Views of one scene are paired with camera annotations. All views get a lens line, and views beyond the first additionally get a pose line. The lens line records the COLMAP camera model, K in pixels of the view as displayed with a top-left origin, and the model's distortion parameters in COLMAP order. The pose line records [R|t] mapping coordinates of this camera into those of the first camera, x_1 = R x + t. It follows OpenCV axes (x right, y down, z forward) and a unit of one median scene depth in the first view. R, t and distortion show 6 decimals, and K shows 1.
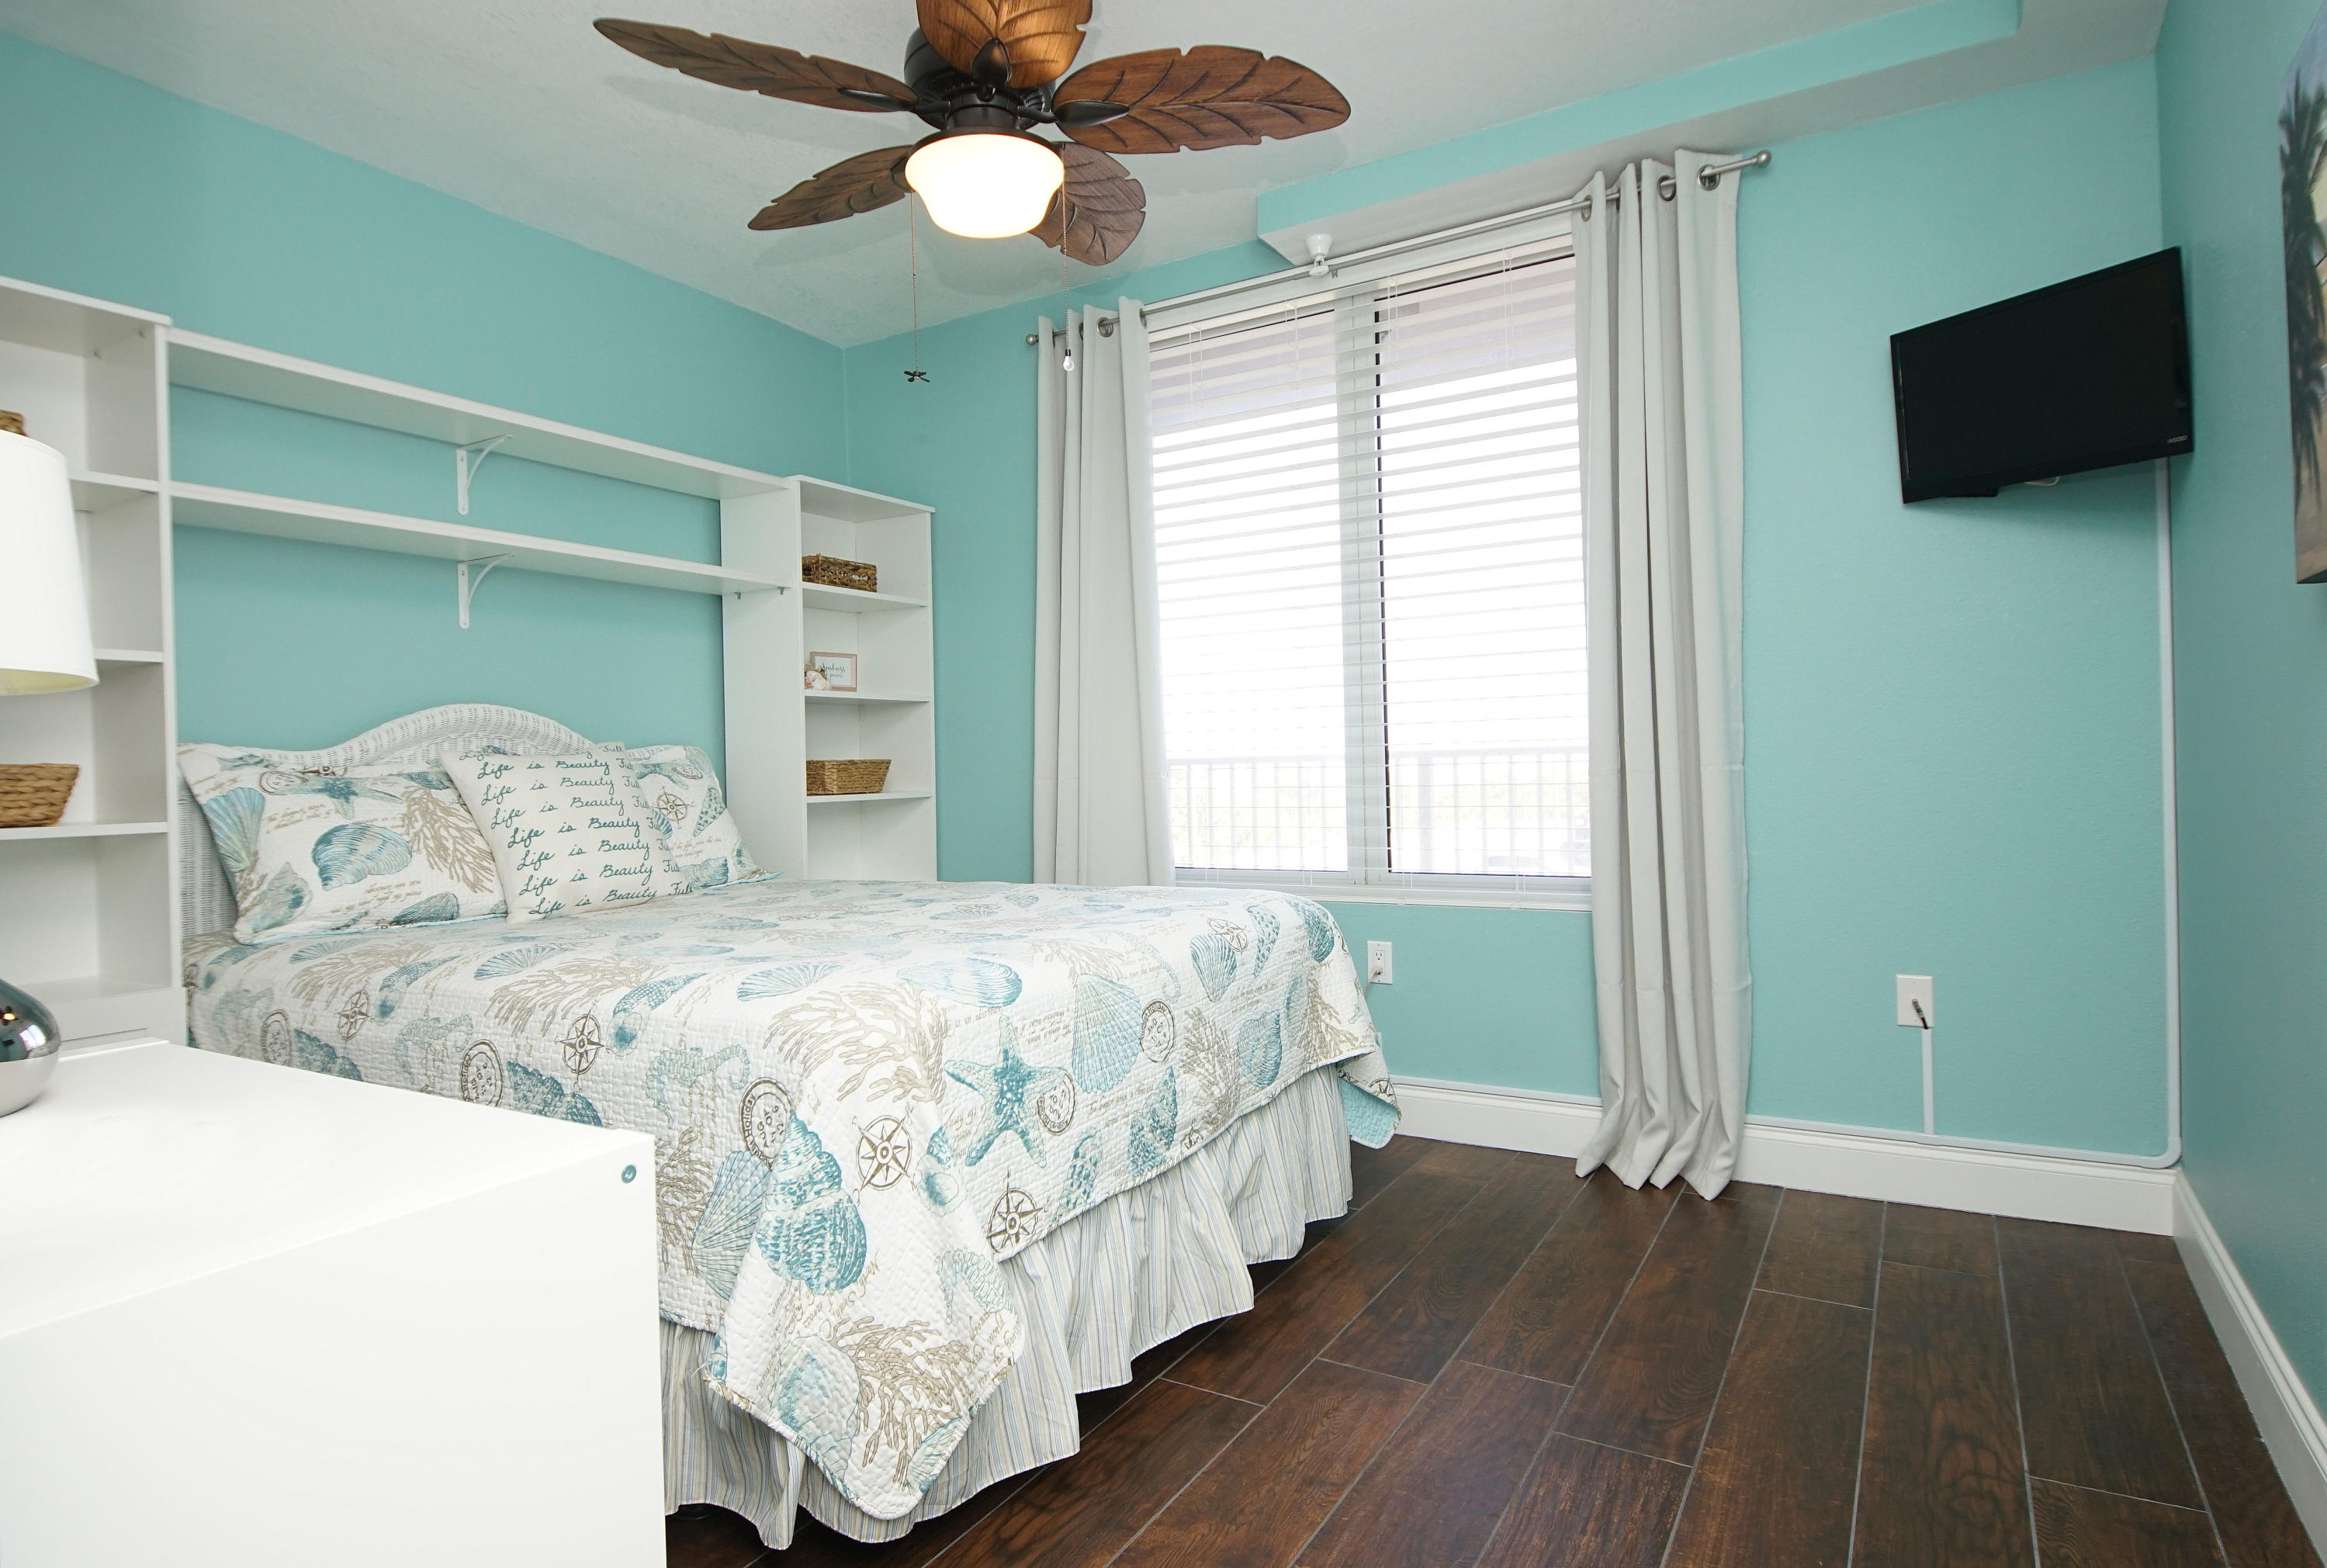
lens RADIAL K [[1254.8, 0, 1167.5], [0, 1254.8, 759.6], [0, 0, 1]] dist [0.000528, -0.000197]
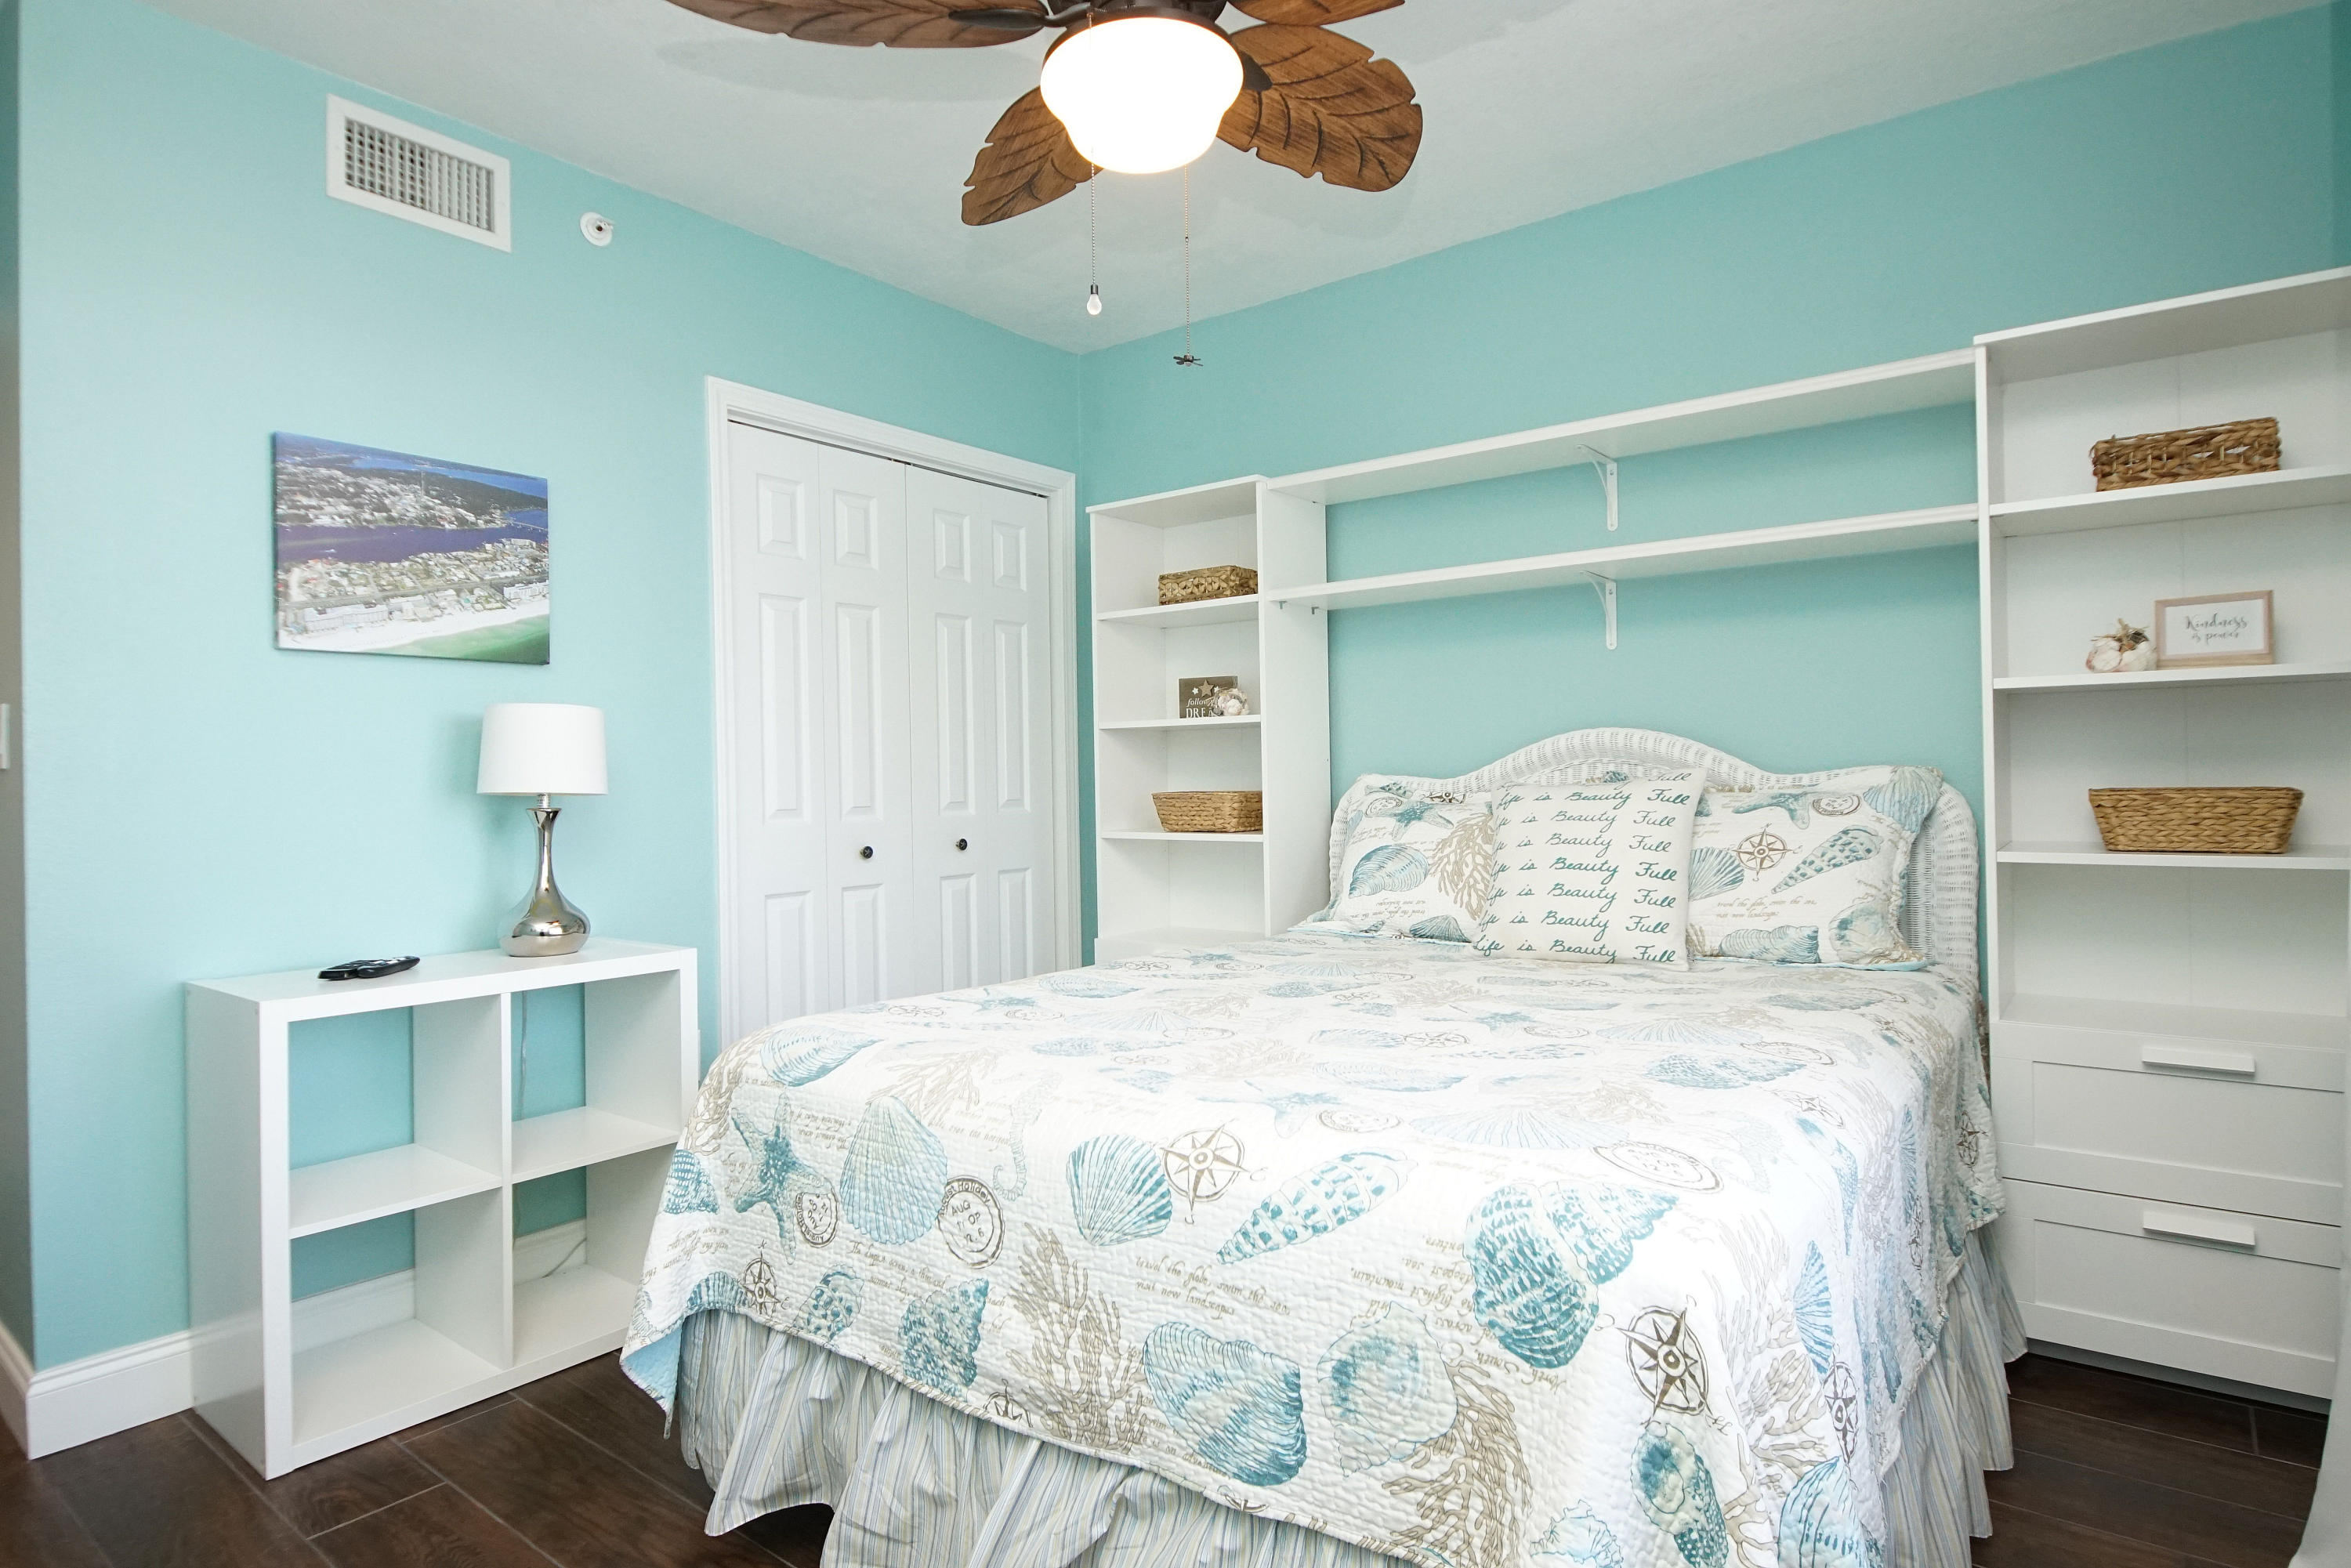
lens RADIAL K [[1258.2, 0, 1161.0], [0, 1258.2, 777.9], [0, 0, 1]] dist [0.023340, -0.000211]
pose [[-0.124942, 0.026913, -0.991799, 0.693578], [0.022759, 0.999447, 0.024254, -0.057440], [0.991903, -0.019542, -0.125485, 1.187820]]
